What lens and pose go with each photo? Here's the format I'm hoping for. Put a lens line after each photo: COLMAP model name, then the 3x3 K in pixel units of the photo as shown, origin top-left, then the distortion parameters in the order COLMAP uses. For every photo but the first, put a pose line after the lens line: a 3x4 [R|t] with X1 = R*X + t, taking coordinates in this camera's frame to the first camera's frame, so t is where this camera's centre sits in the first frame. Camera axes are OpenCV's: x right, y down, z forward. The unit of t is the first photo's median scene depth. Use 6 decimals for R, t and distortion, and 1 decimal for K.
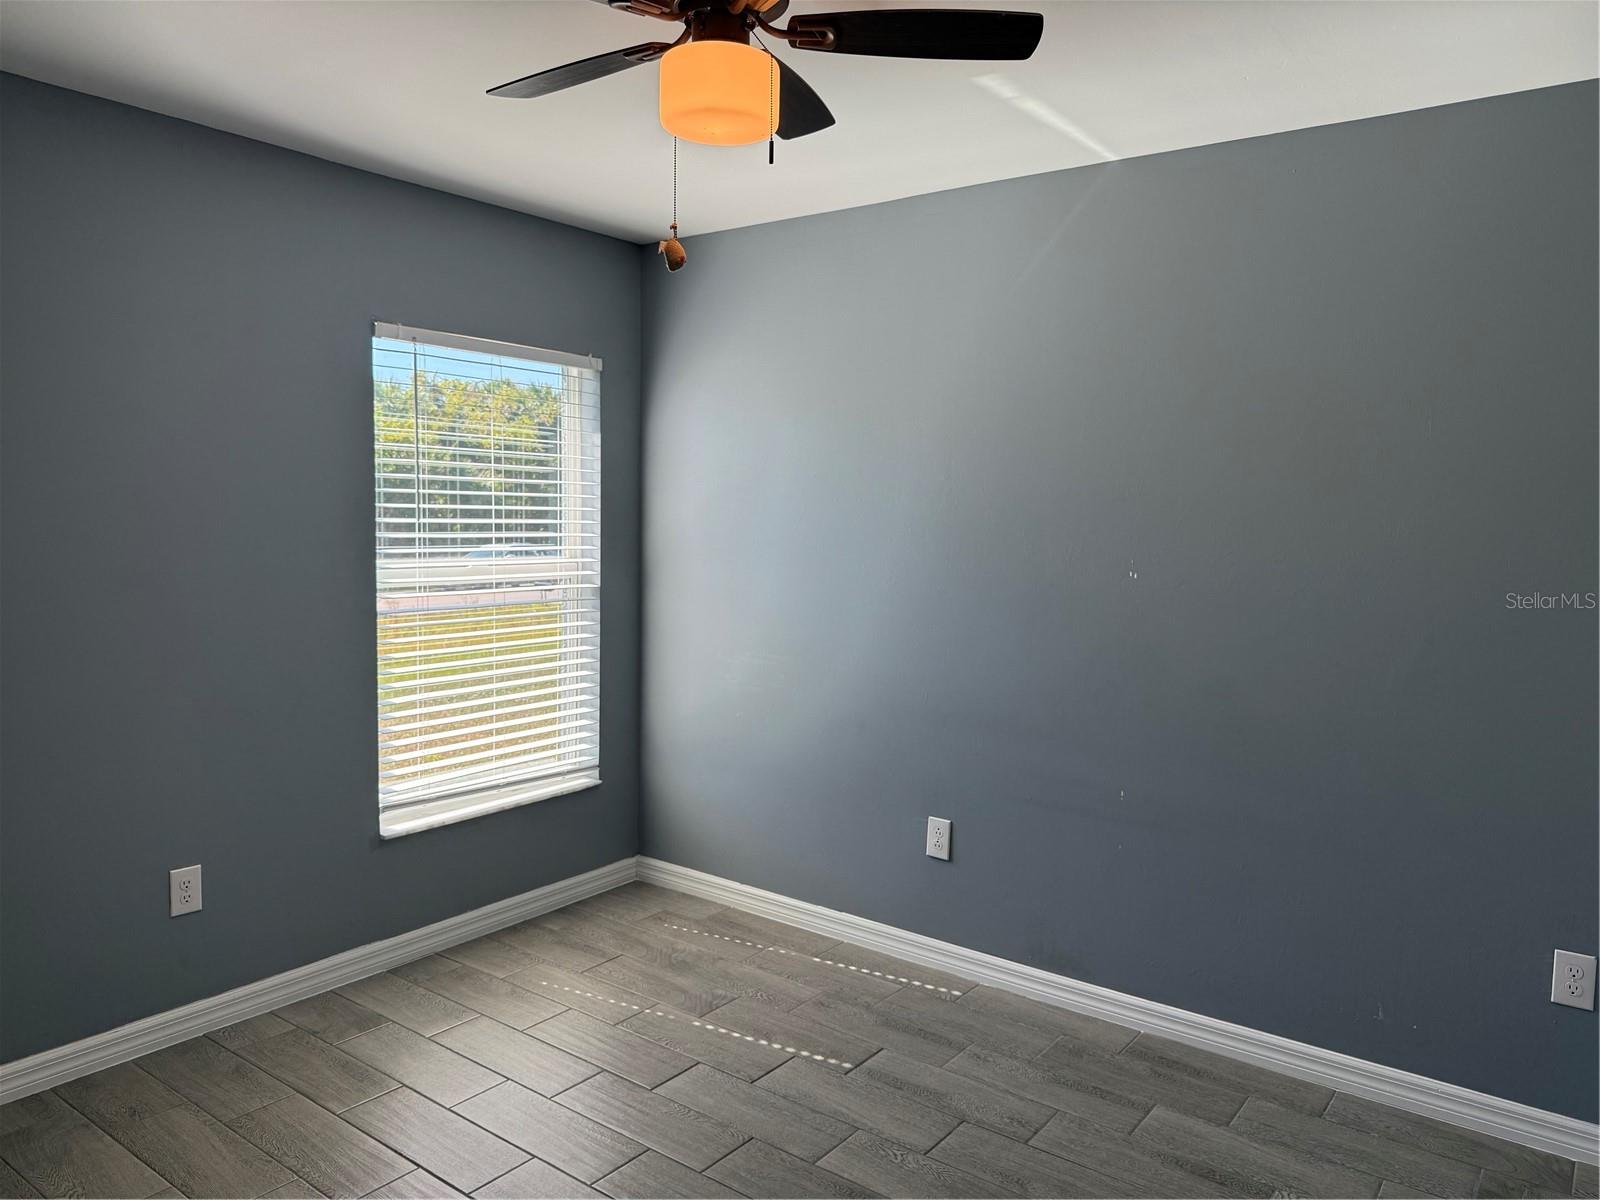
lens RADIAL K [[1120.1, 0, 800.0], [0, 1120.1, 600.0], [0, 0, 1]] dist [0.062731, -0.111773]
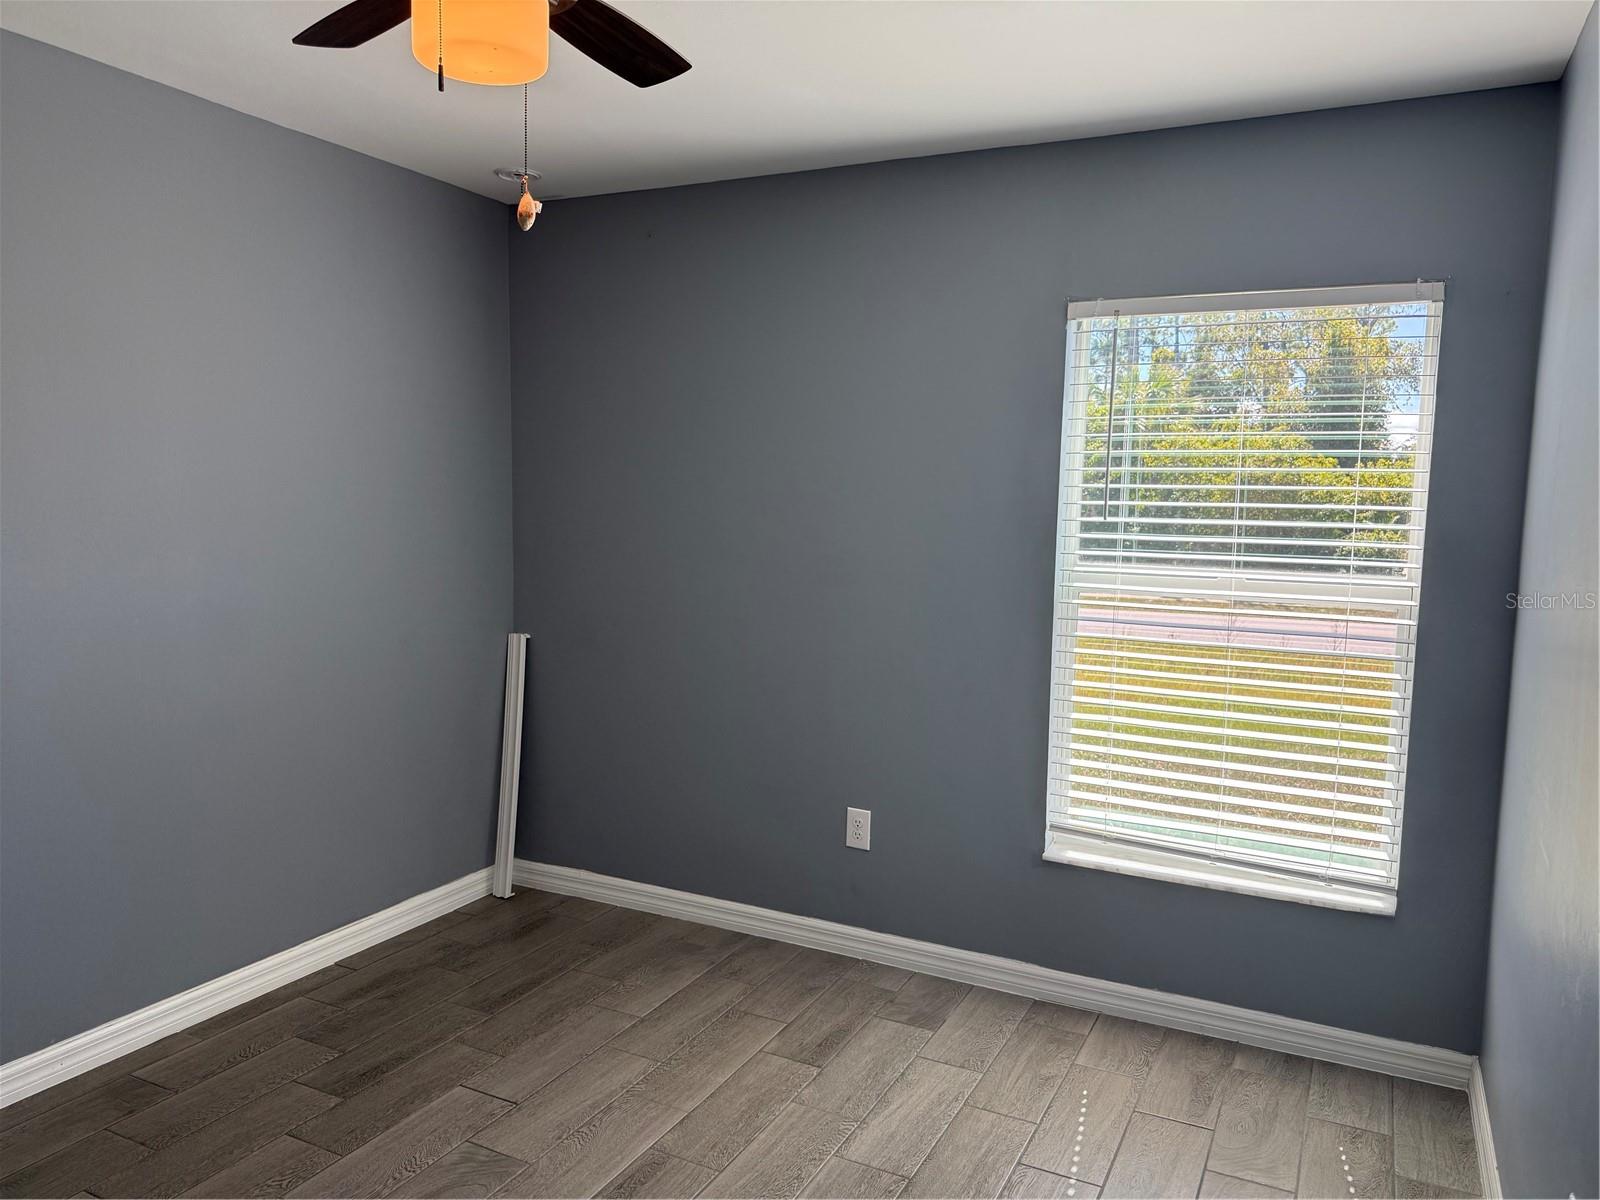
lens RADIAL K [[1120.1, 0, 800.0], [0, 1120.1, 600.0], [0, 0, 1]] dist [0.062731, -0.111773]
pose [[0.173071, 0.080317, -0.981629, 0.473510], [-0.096654, 0.993244, 0.064226, -0.039466], [0.980155, 0.083763, 0.179665, 0.591499]]
